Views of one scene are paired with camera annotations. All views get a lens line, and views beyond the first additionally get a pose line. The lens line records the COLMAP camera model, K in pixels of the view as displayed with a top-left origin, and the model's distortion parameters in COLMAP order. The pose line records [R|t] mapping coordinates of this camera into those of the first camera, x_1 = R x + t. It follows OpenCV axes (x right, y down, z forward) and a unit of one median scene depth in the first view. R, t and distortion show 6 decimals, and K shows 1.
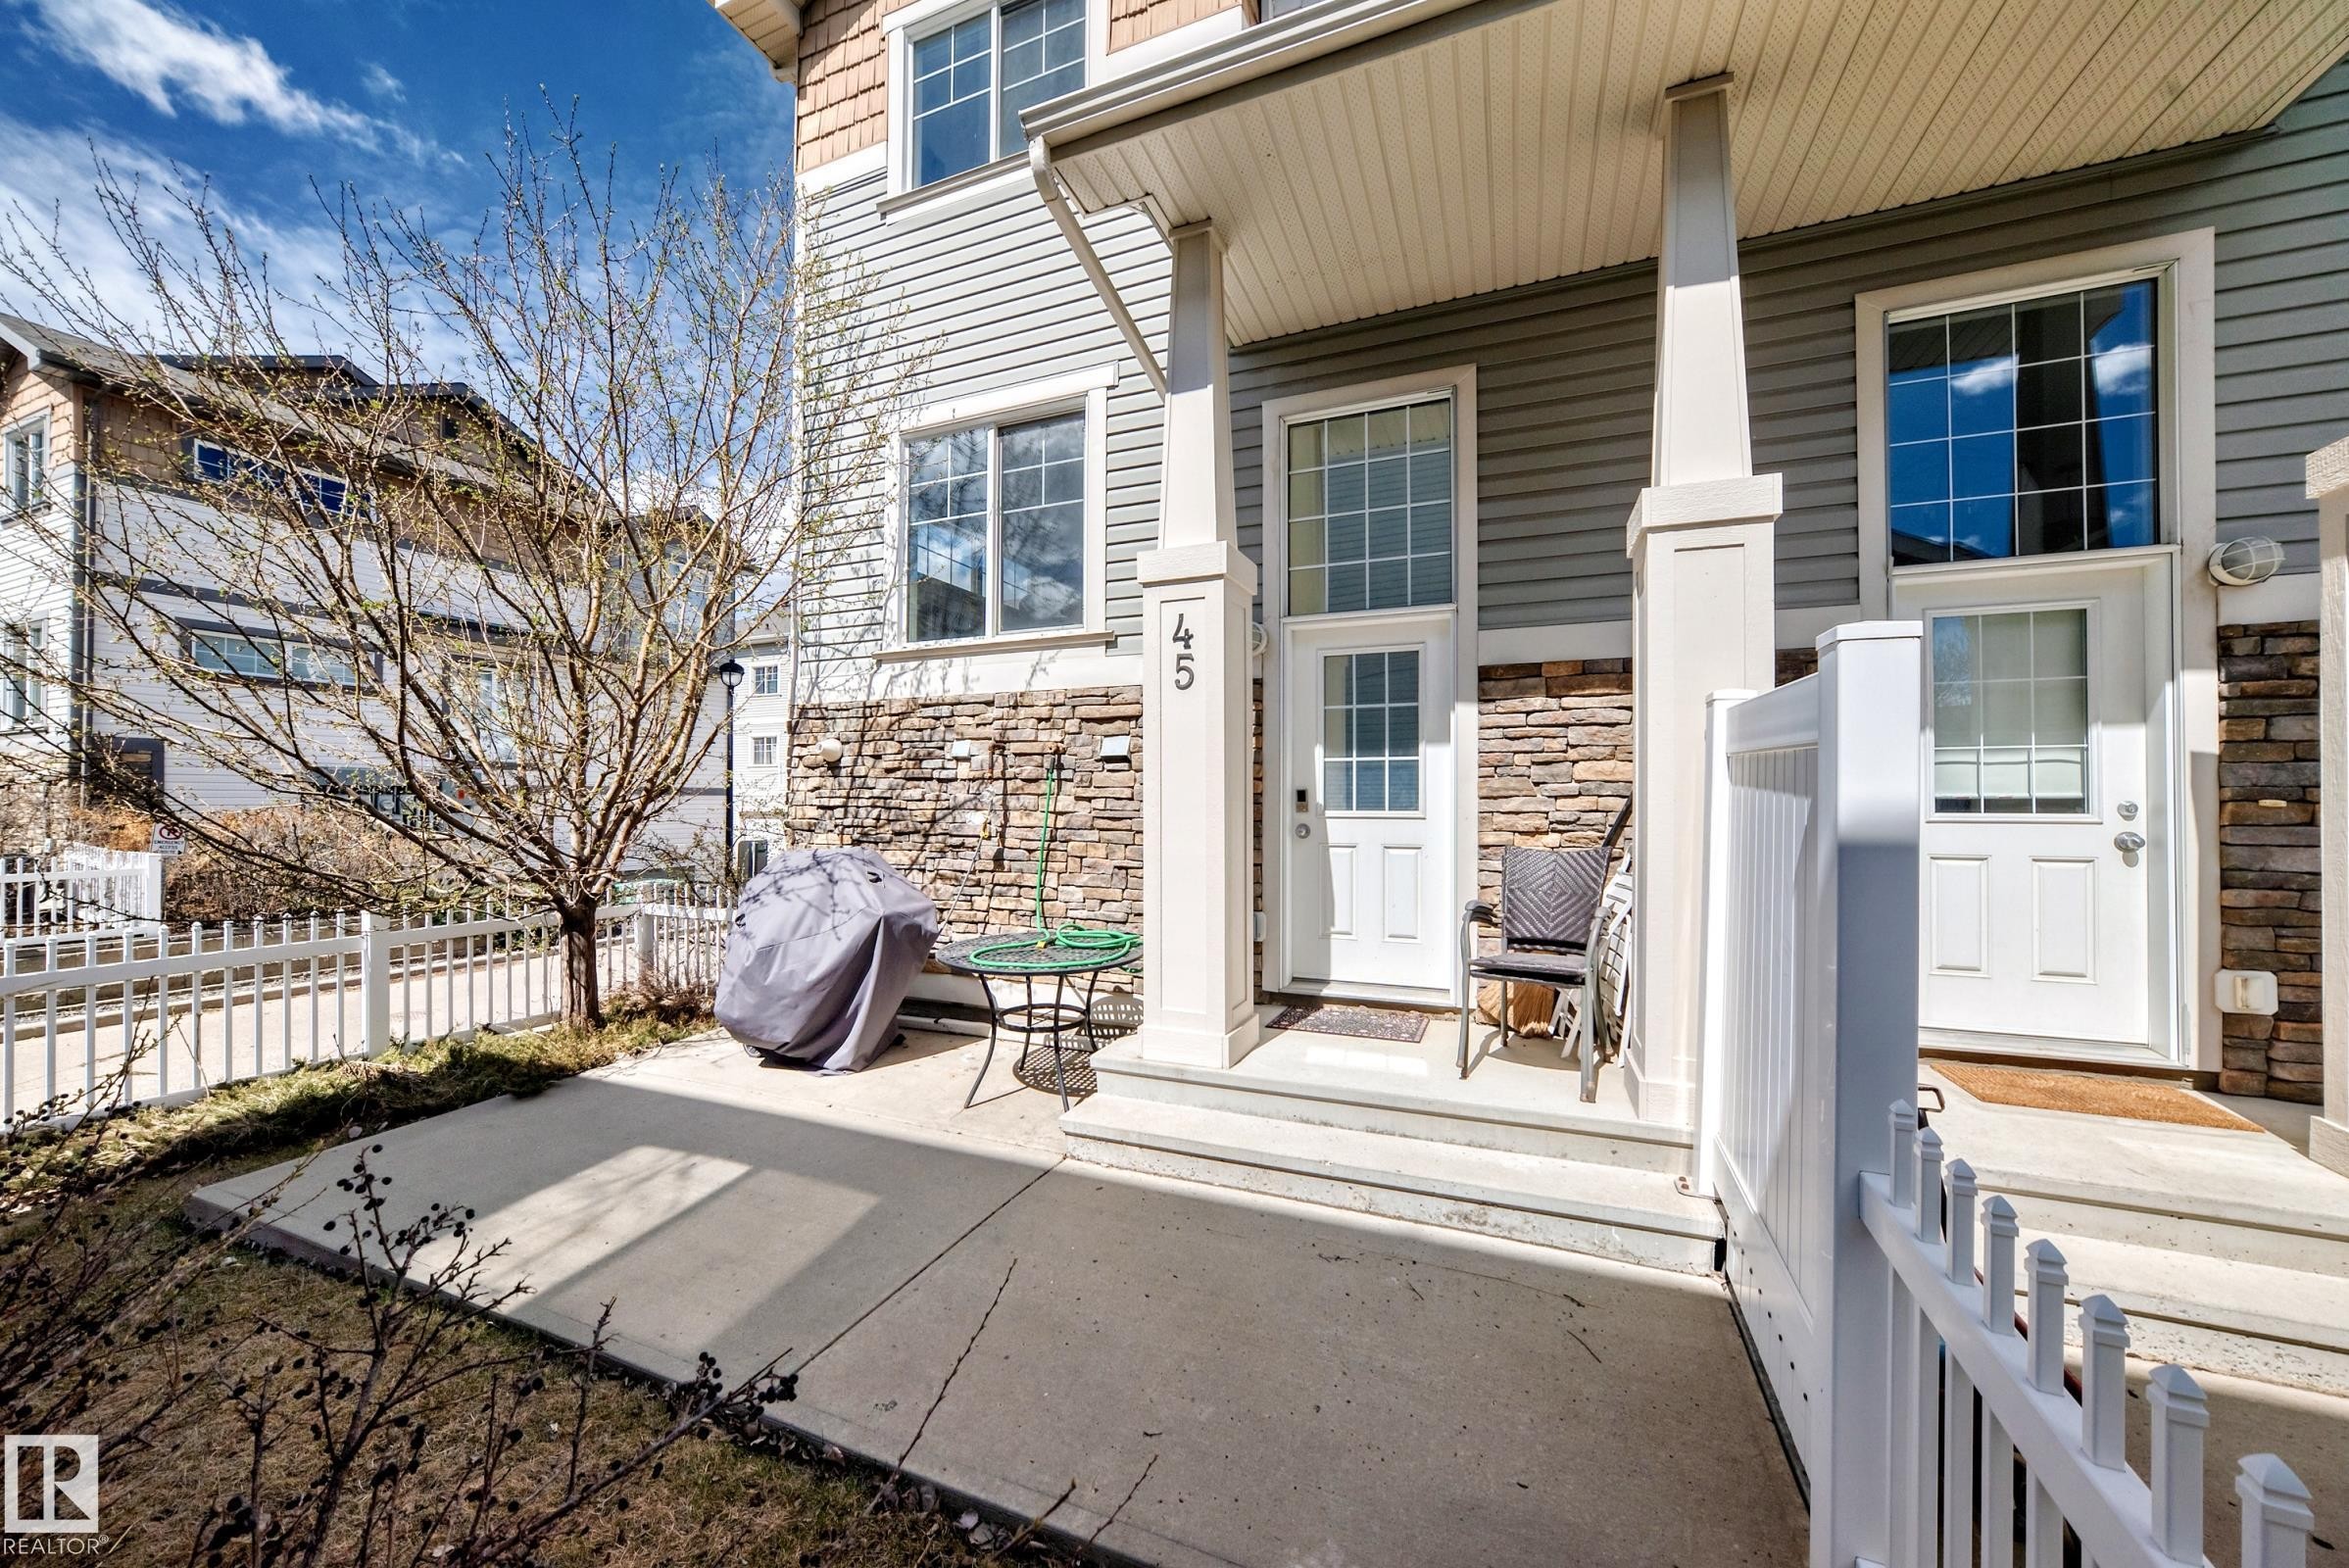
lens RADIAL K [[833.8, 0, 1180.1], [0, 833.8, 790.2], [0, 0, 1]] dist [-0.024268, 0.007226]
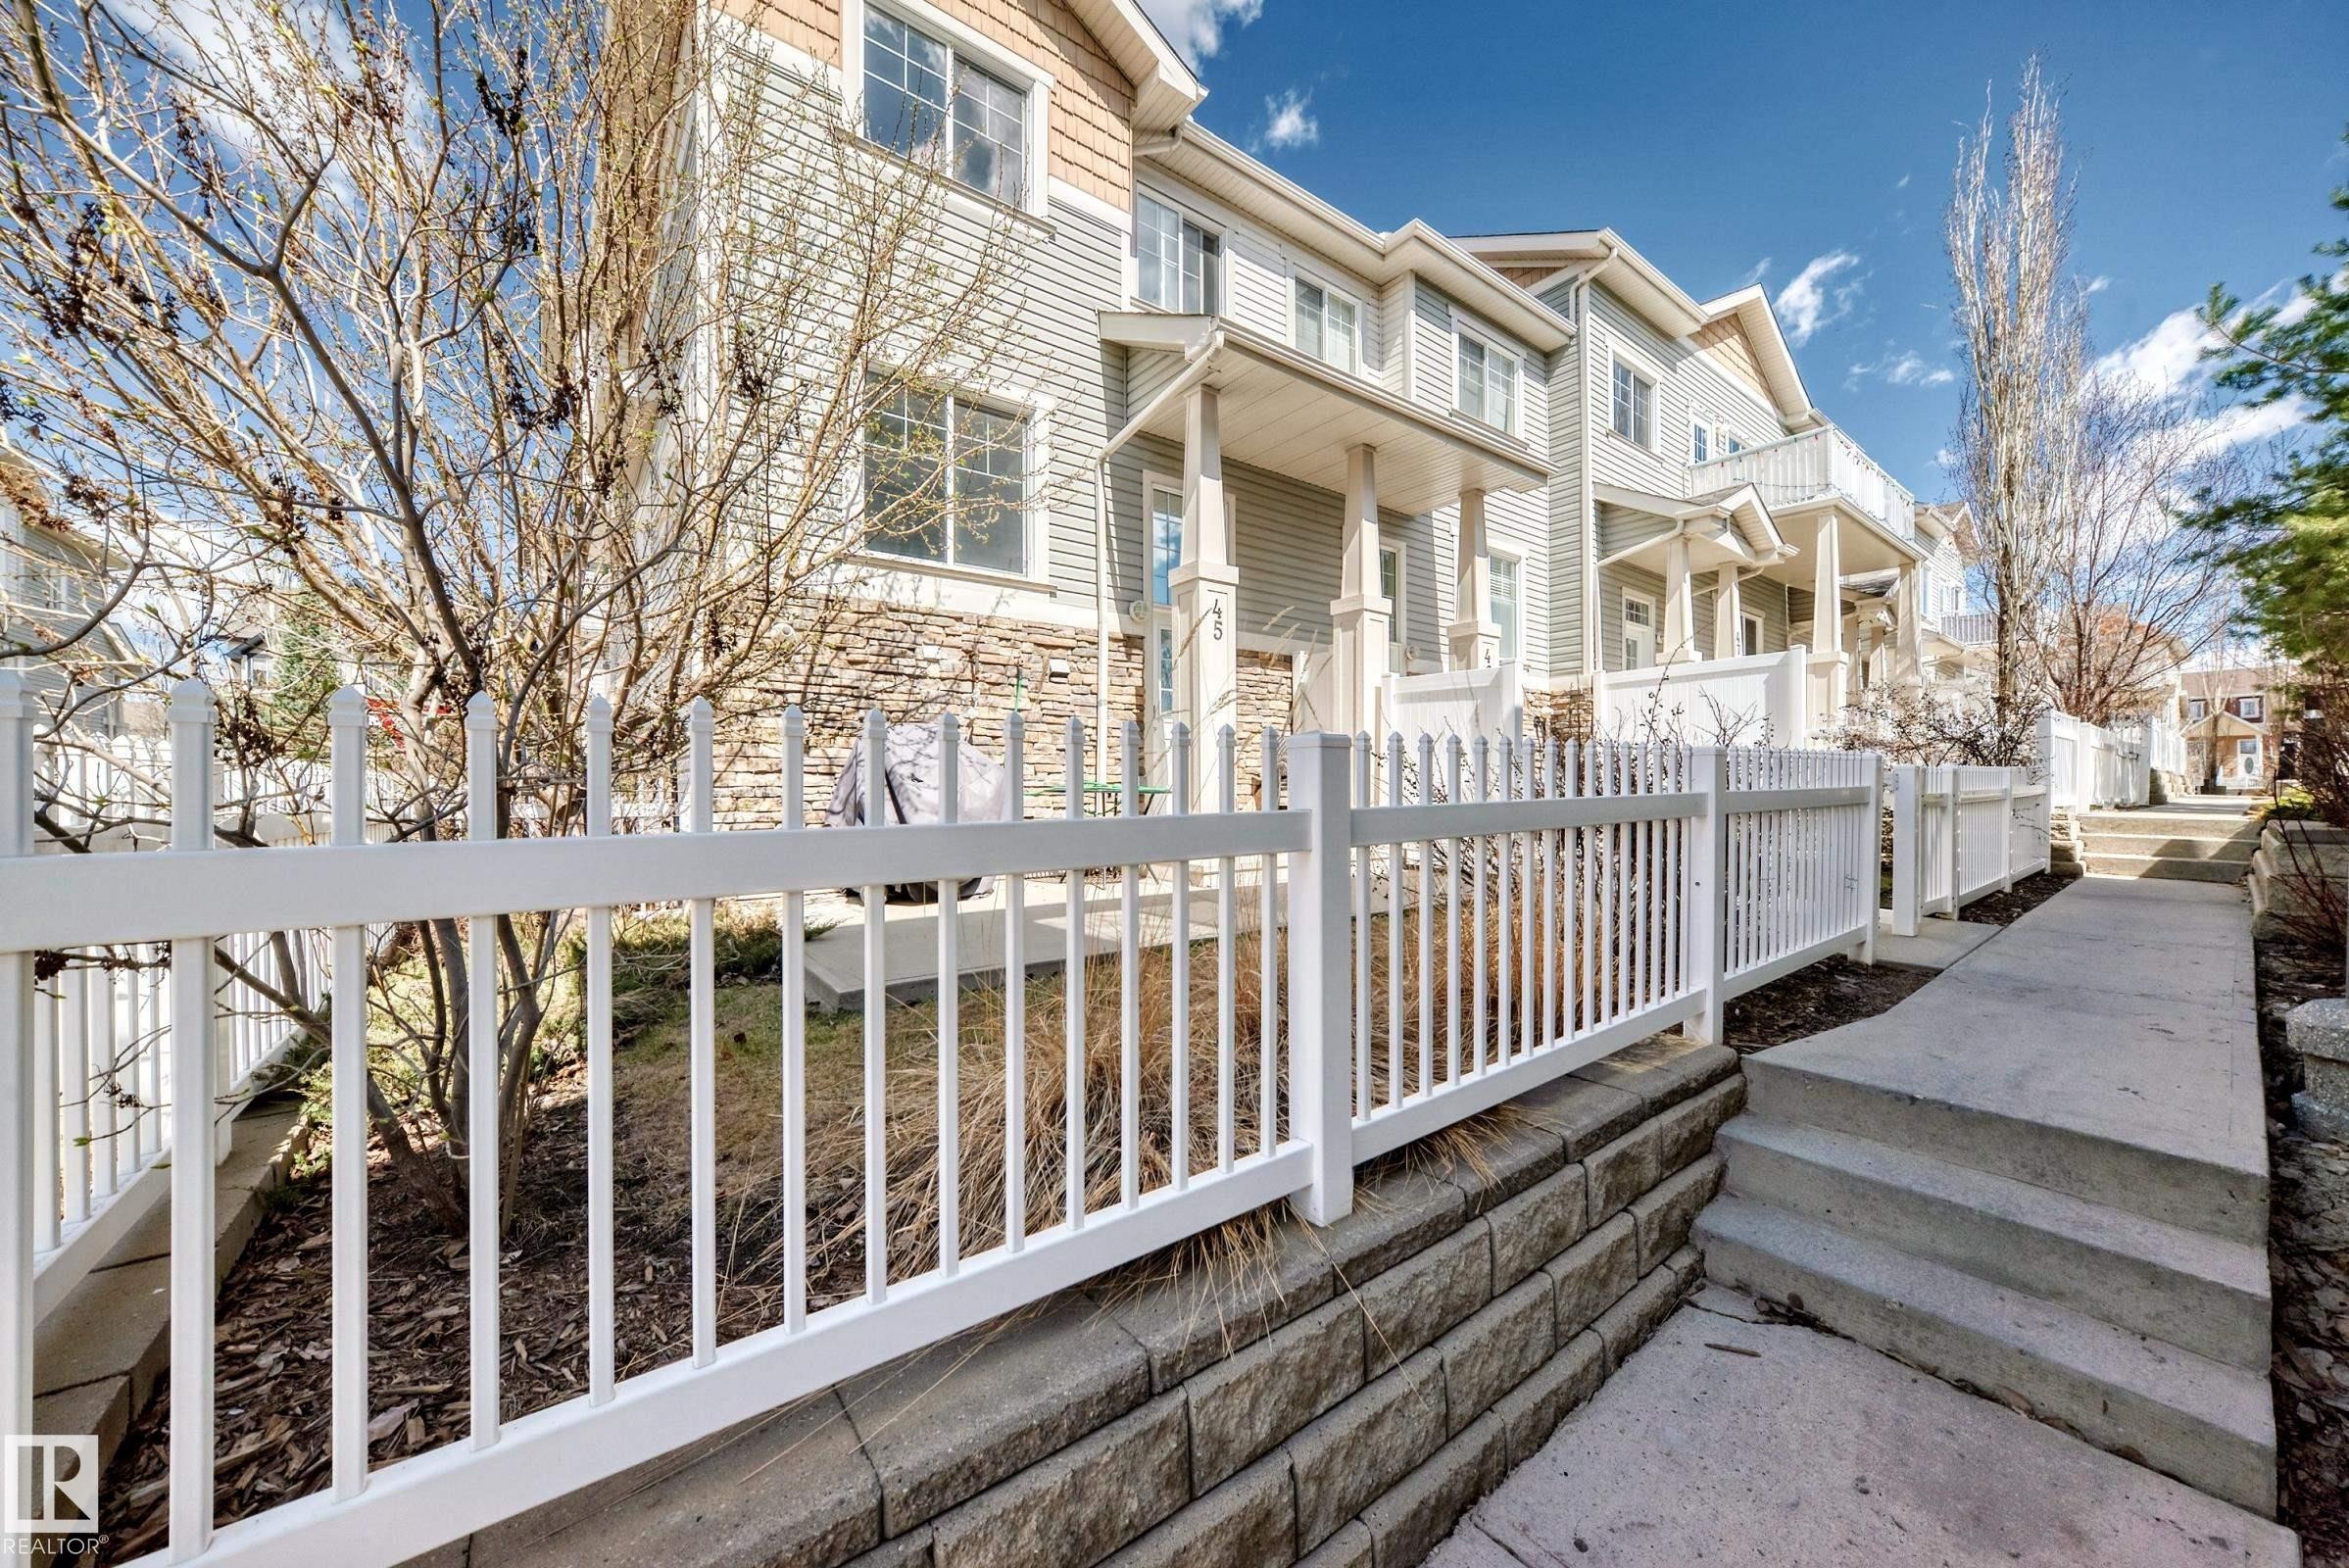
lens RADIAL K [[833.8, 0, 1180.1], [0, 833.8, 790.2], [0, 0, 1]] dist [-0.024268, 0.007226]
pose [[0.511702, -0.001992, 0.859161, -1.126983], [-0.007141, 0.999953, 0.006571, 0.141019], [-0.859133, -0.009497, 0.511663, 0.074581]]
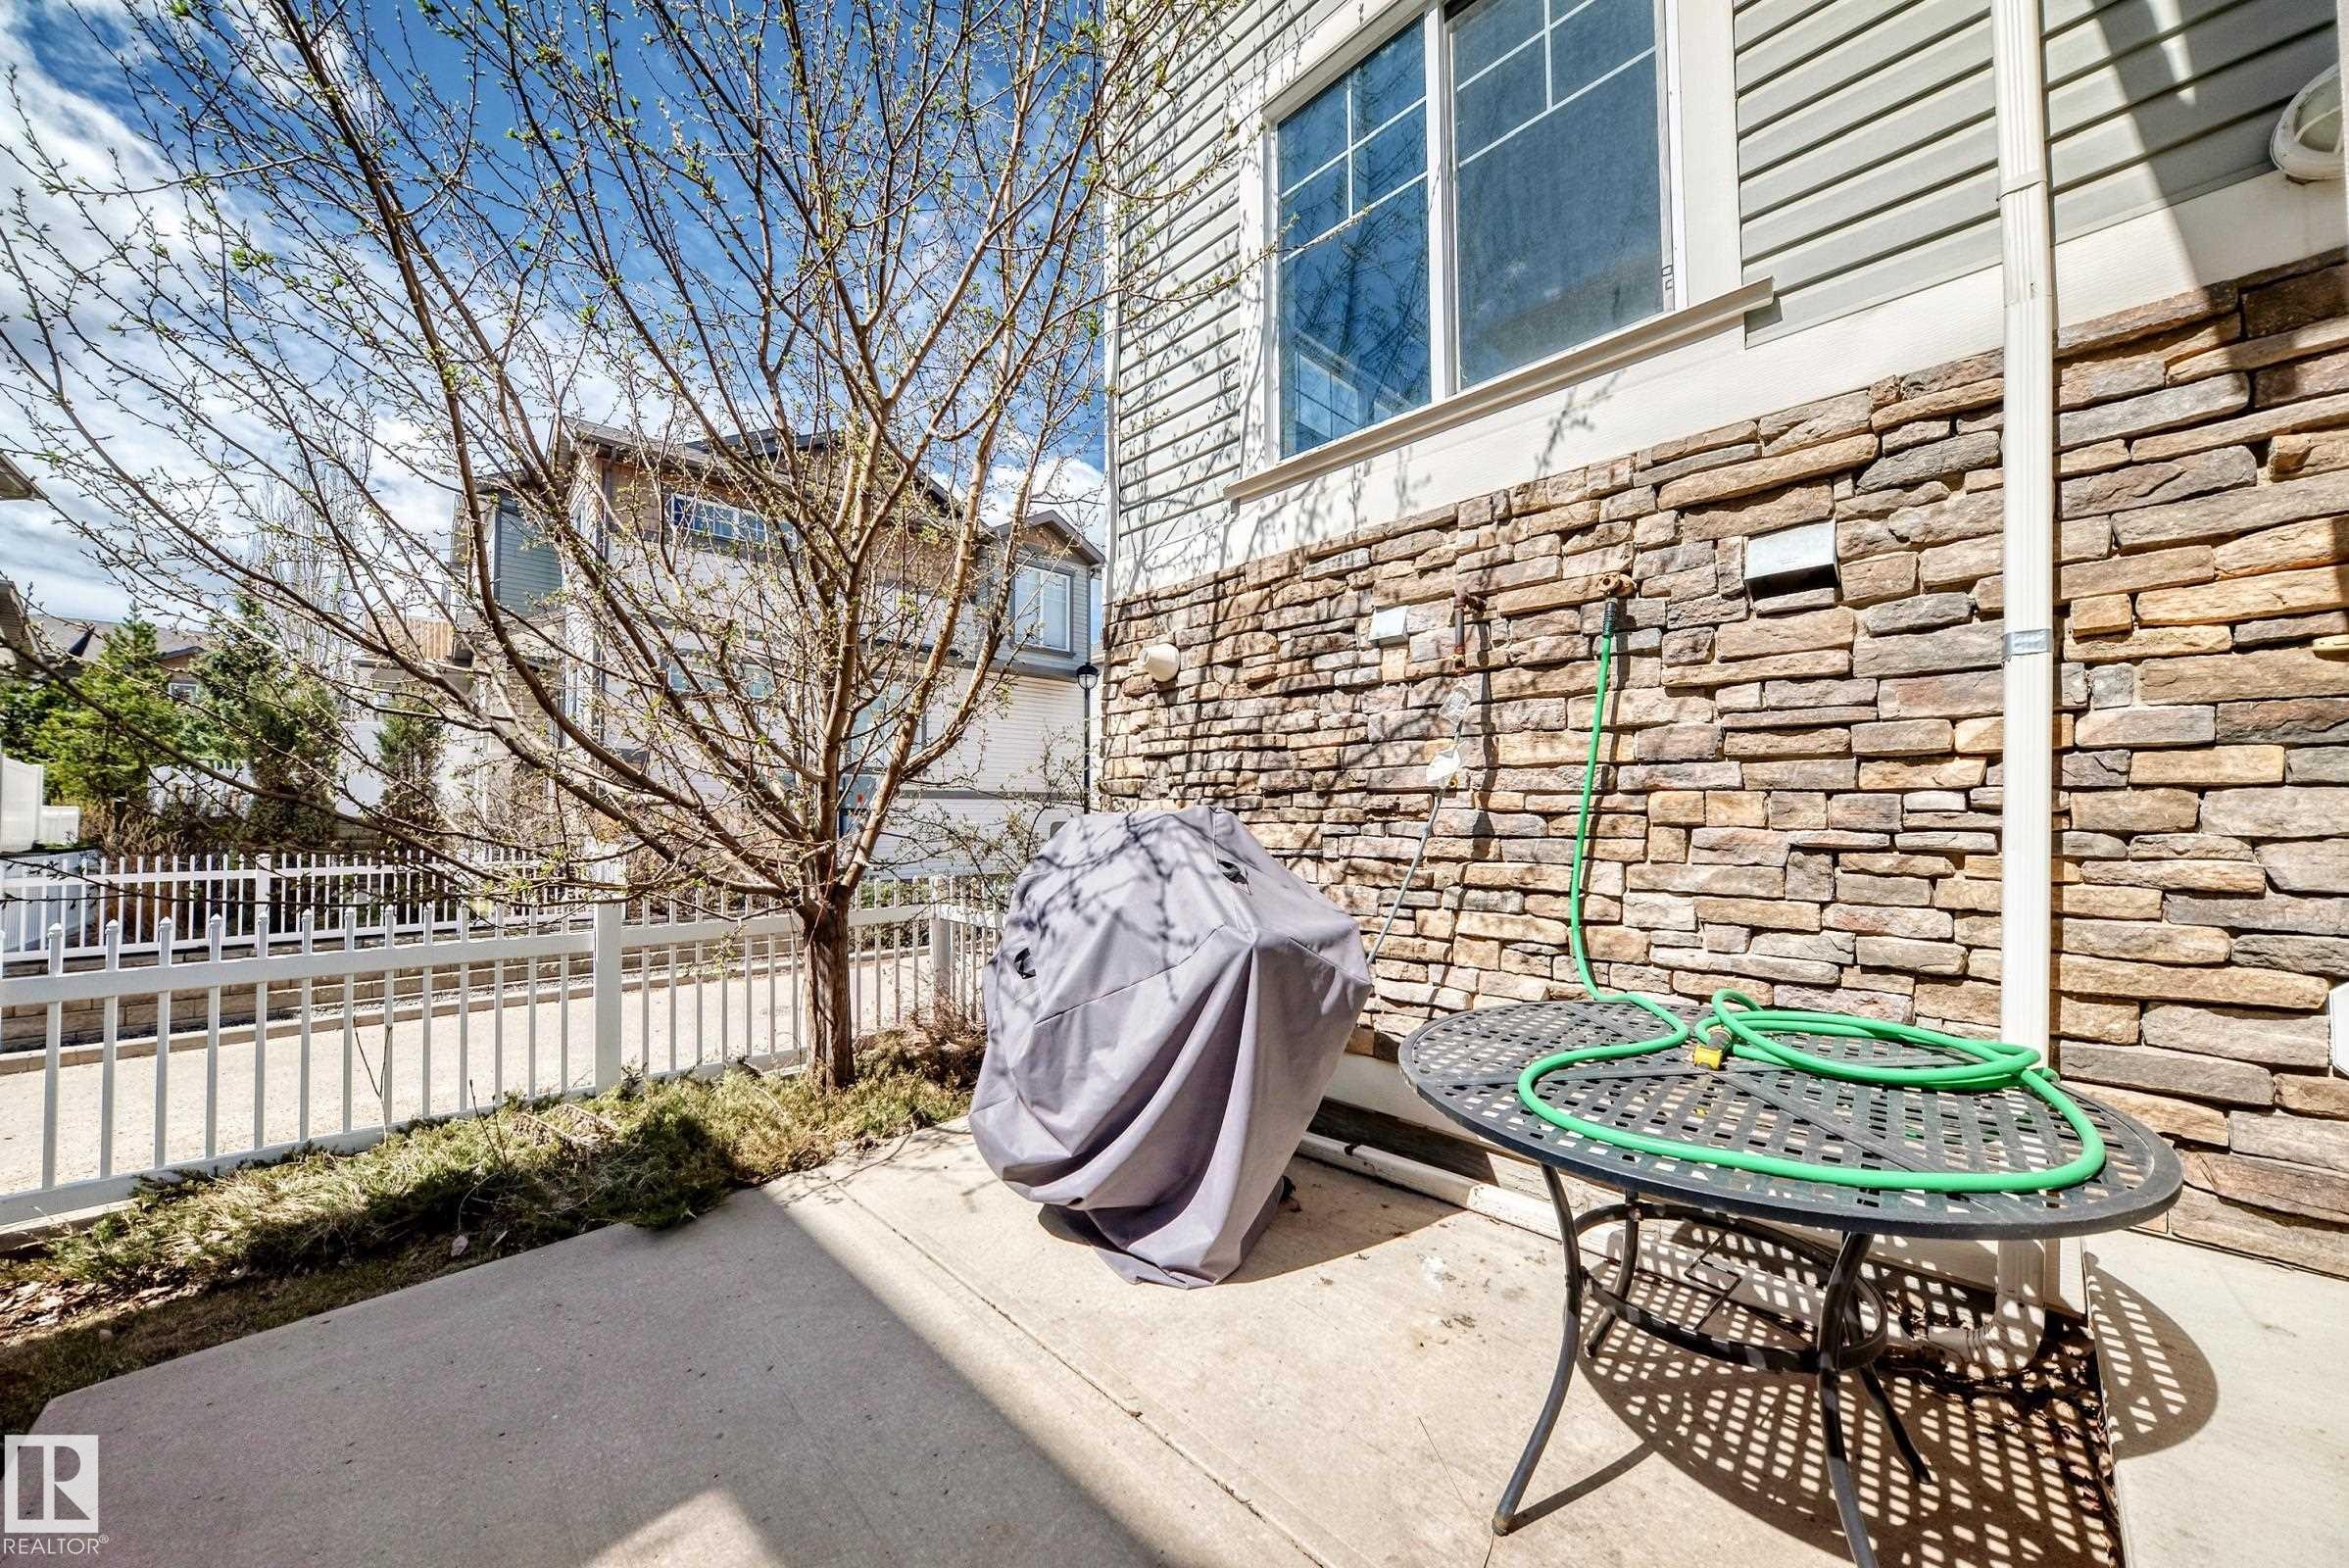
lens RADIAL K [[833.8, 0, 1180.1], [0, 833.8, 790.2], [0, 0, 1]] dist [-0.024268, 0.007226]
pose [[0.917736, -0.018822, -0.396745, -0.181465], [0.009363, 0.999624, -0.025767, 0.067024], [0.397081, 0.019932, 0.917567, 0.478216]]
